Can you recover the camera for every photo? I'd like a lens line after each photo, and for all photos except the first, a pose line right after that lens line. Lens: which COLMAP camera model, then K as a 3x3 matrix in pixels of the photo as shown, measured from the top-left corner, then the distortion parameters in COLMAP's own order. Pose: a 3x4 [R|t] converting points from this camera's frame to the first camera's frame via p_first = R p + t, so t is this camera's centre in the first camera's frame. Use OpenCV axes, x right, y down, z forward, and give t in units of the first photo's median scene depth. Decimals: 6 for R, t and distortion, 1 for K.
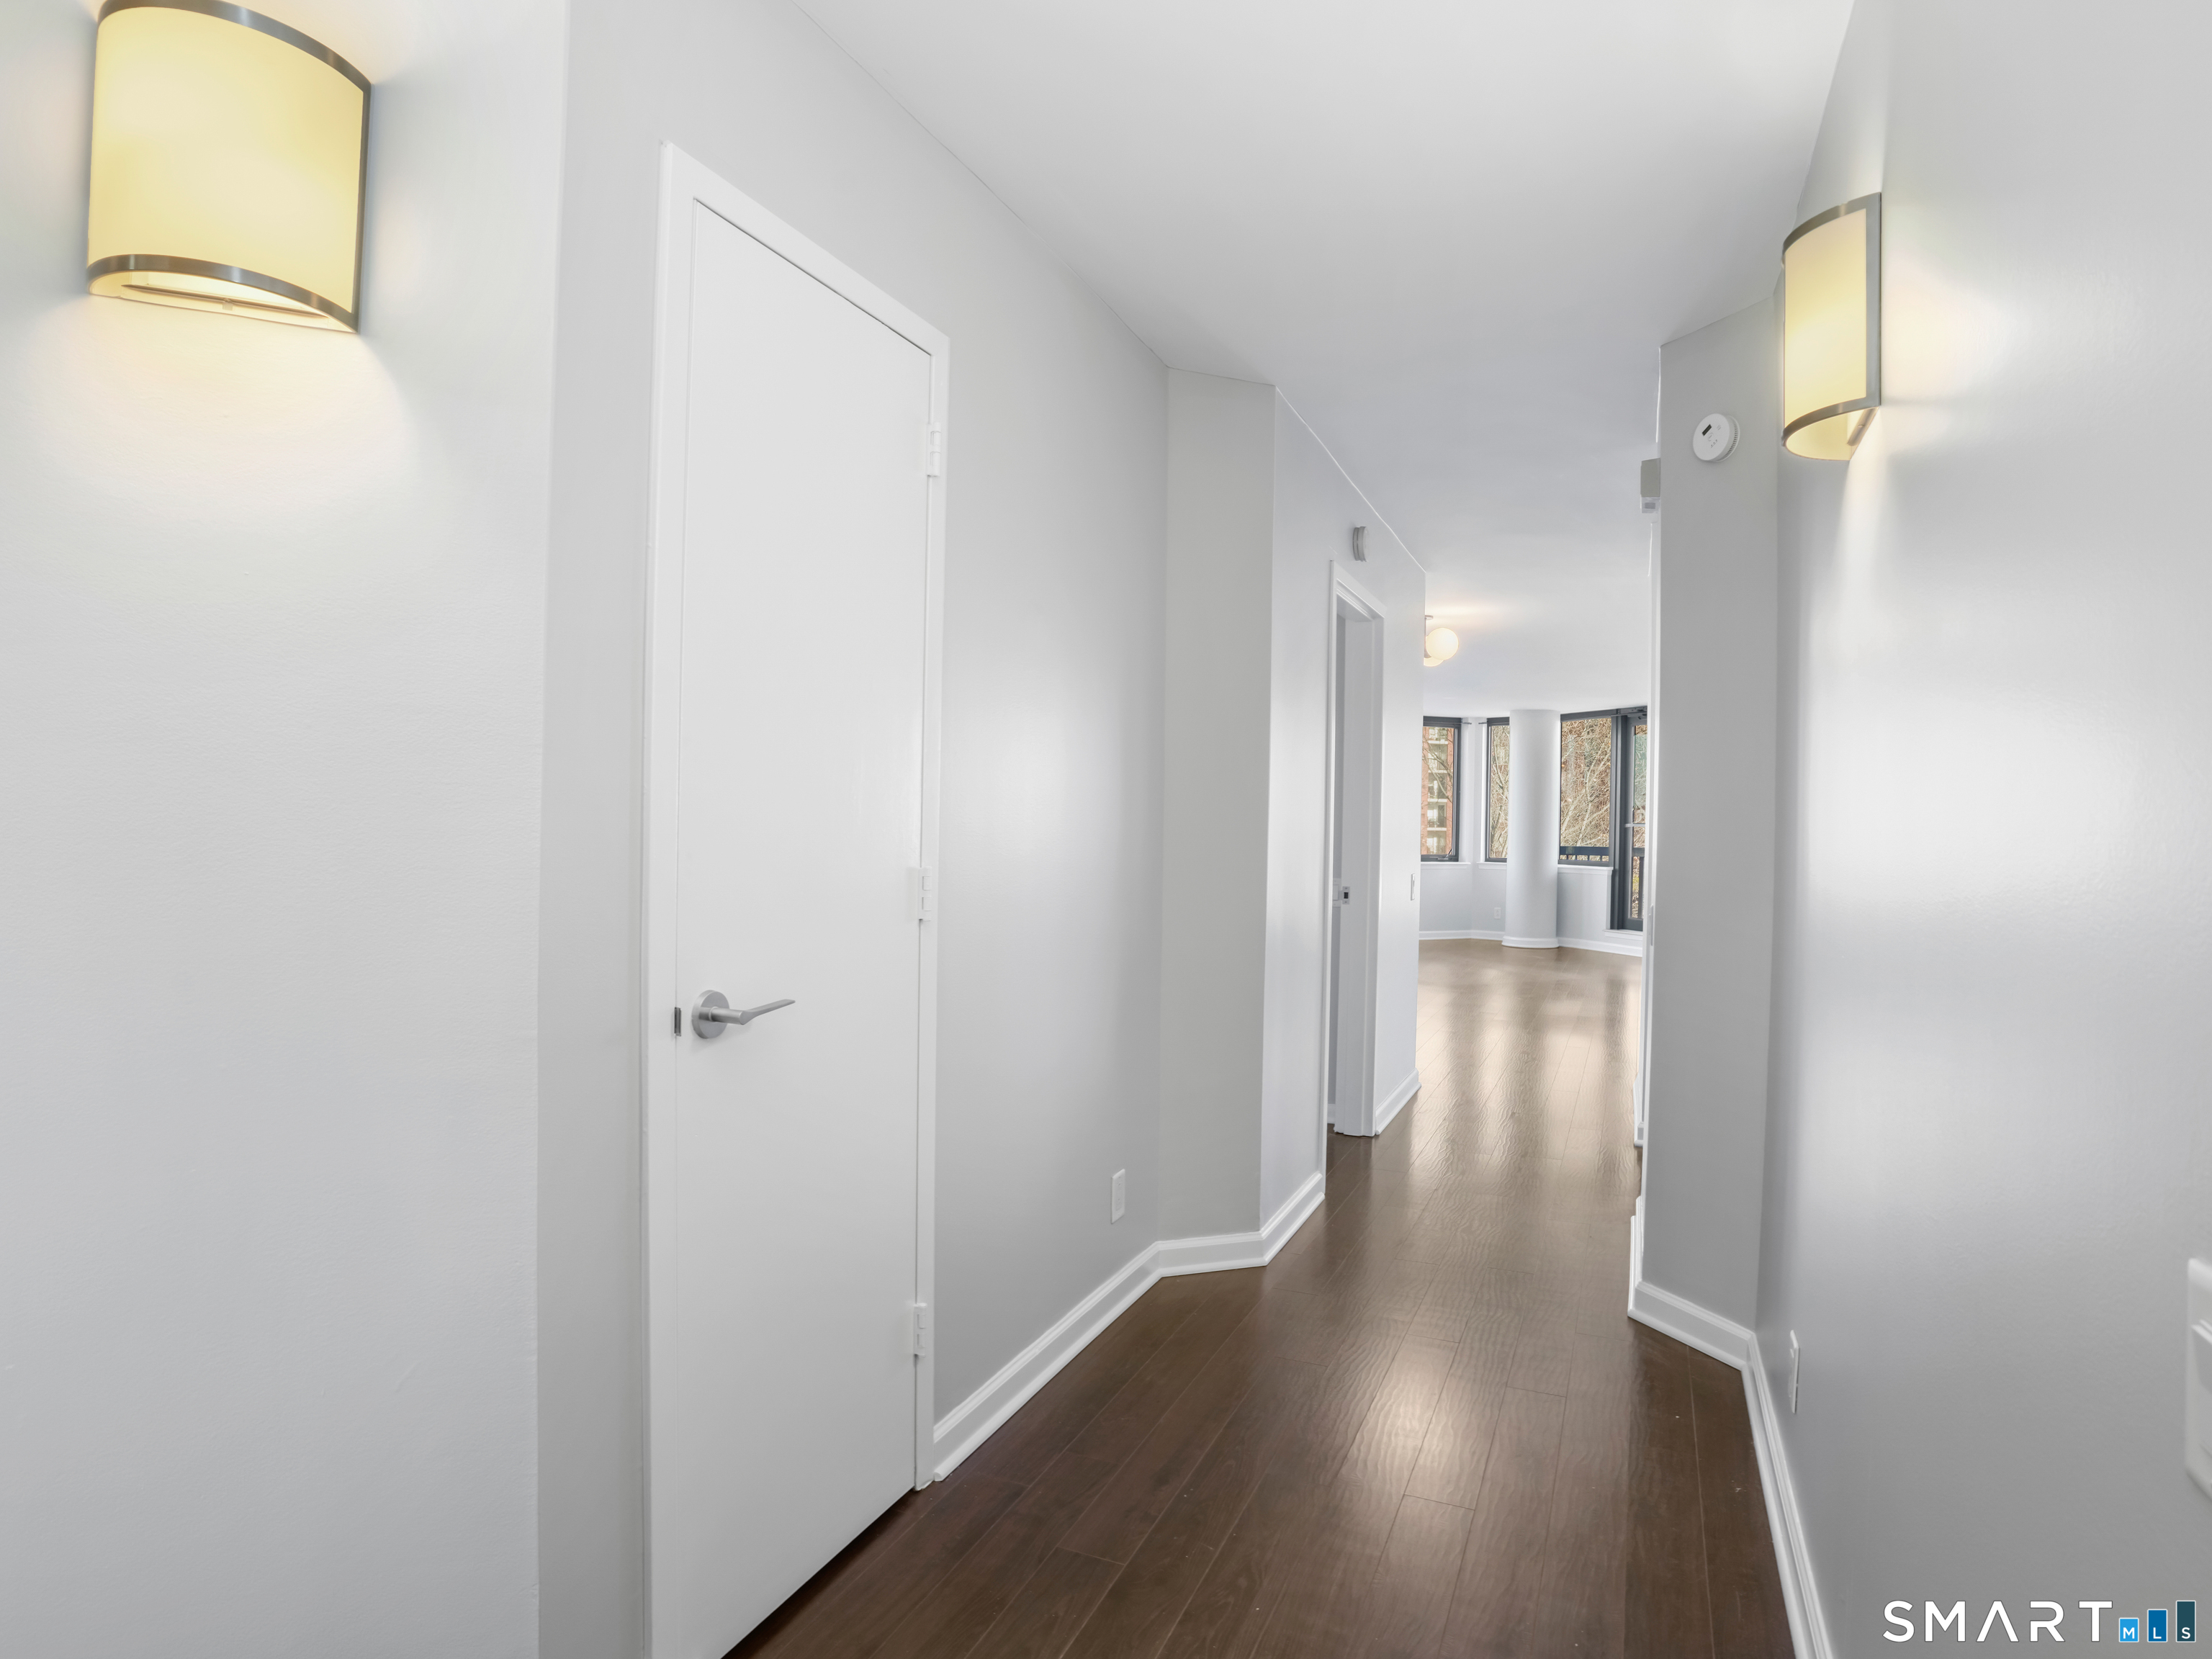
lens RADIAL K [[1230.5, 0, 1106.0], [0, 1230.5, 829.5], [0, 0, 1]] dist [-0.083860, 0.038592]
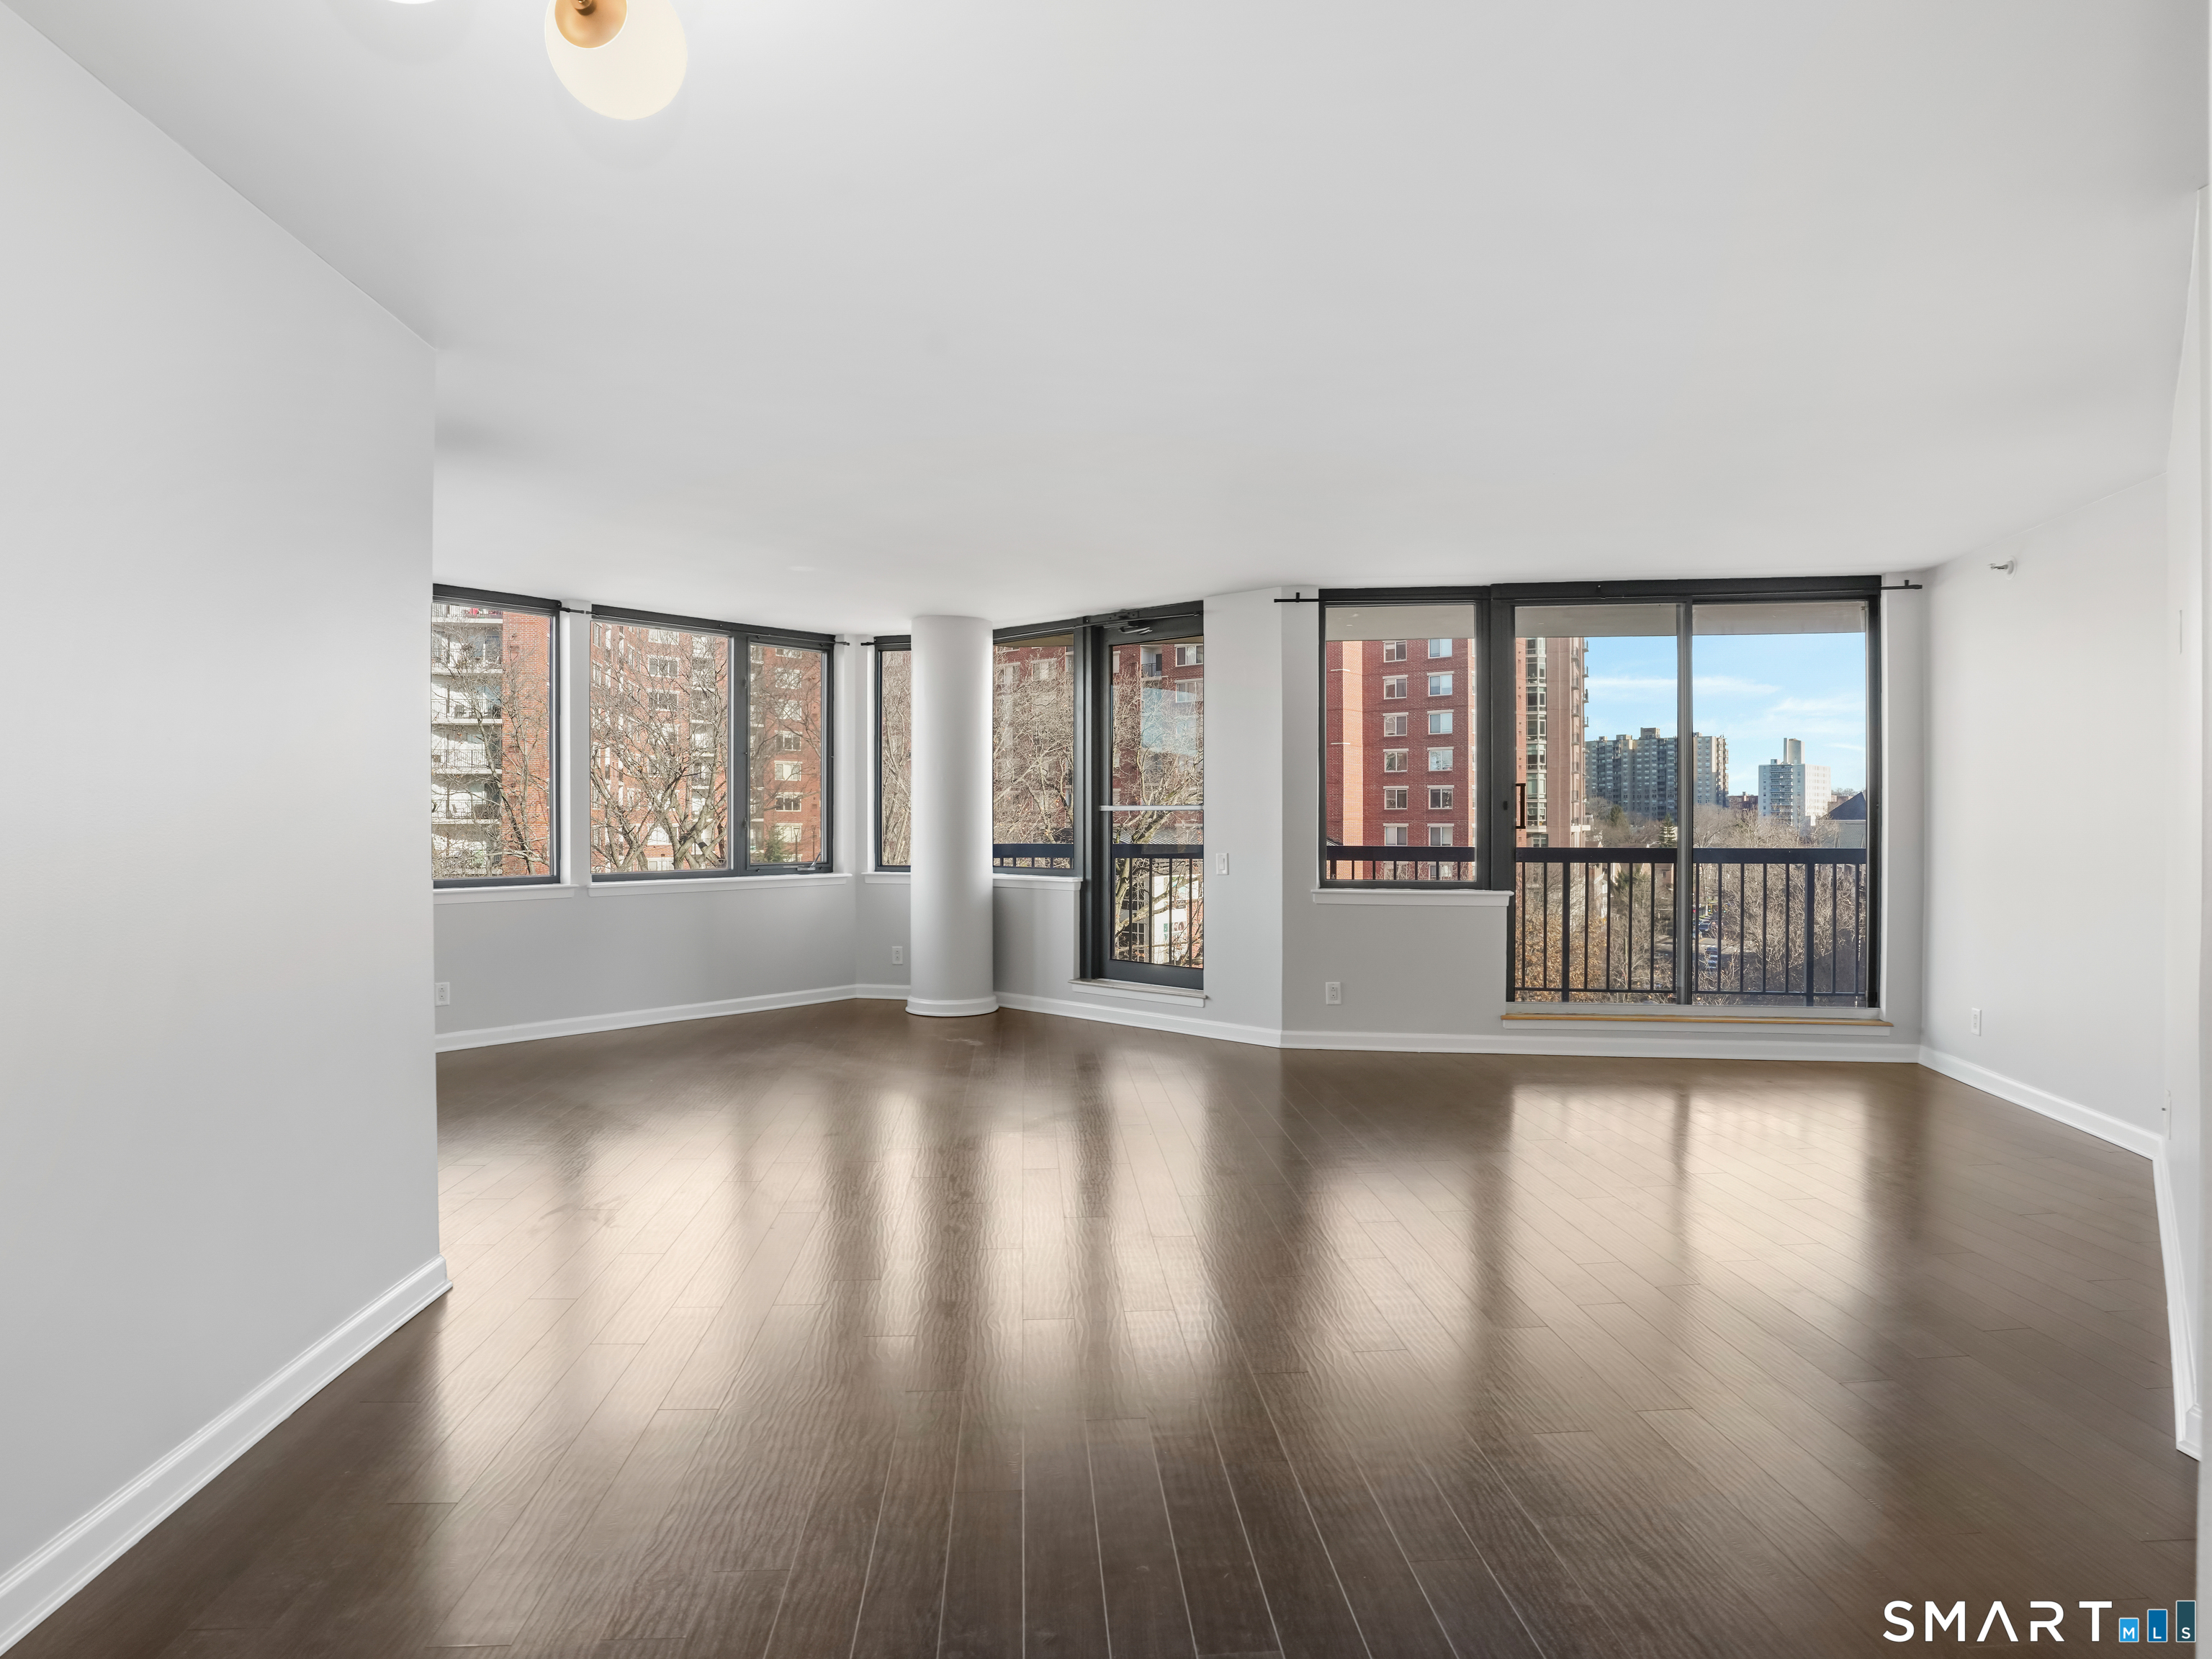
lens RADIAL K [[1230.5, 0, 1106.0], [0, 1230.5, 829.5], [0, 0, 1]] dist [-0.083860, 0.038592]
pose [[0.884152, -0.013965, 0.466991, 0.133203], [0.016135, 0.999870, -0.000647, 0.007748], [-0.466921, 0.008107, 0.884262, 0.425069]]
